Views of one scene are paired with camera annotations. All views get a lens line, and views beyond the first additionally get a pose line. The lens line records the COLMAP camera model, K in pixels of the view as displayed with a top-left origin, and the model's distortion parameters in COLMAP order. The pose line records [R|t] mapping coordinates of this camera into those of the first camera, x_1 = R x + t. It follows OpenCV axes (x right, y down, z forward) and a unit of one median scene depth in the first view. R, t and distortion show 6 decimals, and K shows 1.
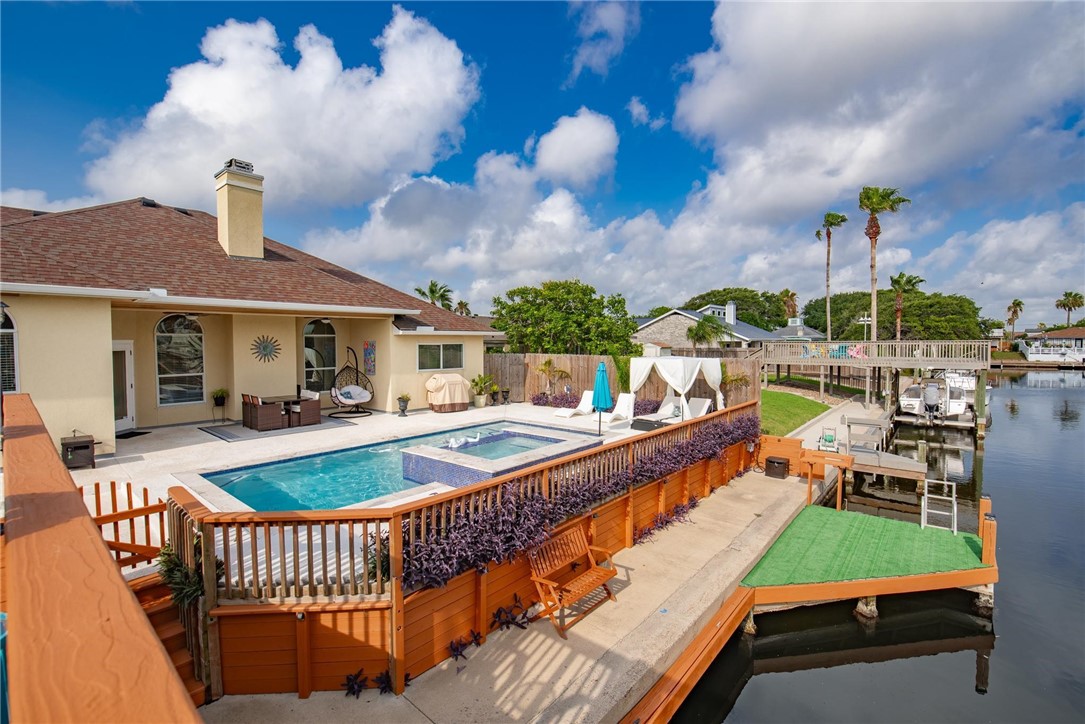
lens RADIAL K [[471.3, 0, 542.5], [0, 471.3, 362.0], [0, 0, 1]] dist [0.000171, 0.000010]
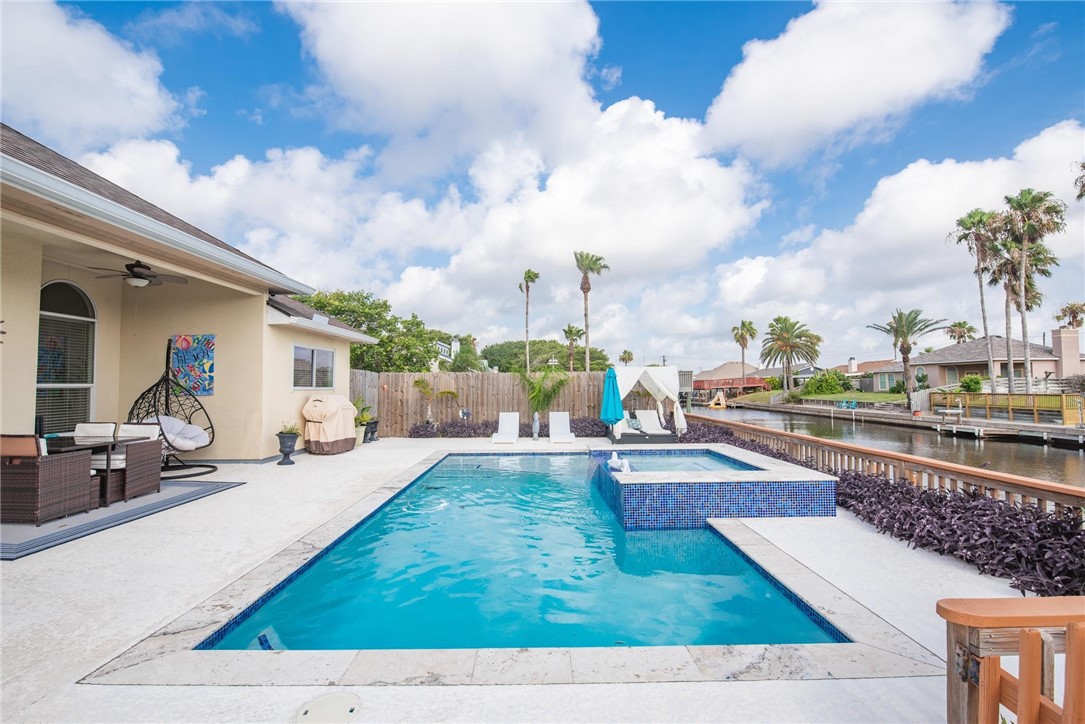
lens RADIAL K [[471.3, 0, 542.5], [0, 471.3, 362.0], [0, 0, 1]] dist [0.000171, 0.000010]
pose [[0.758111, 0.034958, 0.651188, -0.394637], [0.025577, 0.996200, -0.083256, 0.041621], [-0.651624, 0.079773, 0.754336, 0.312184]]
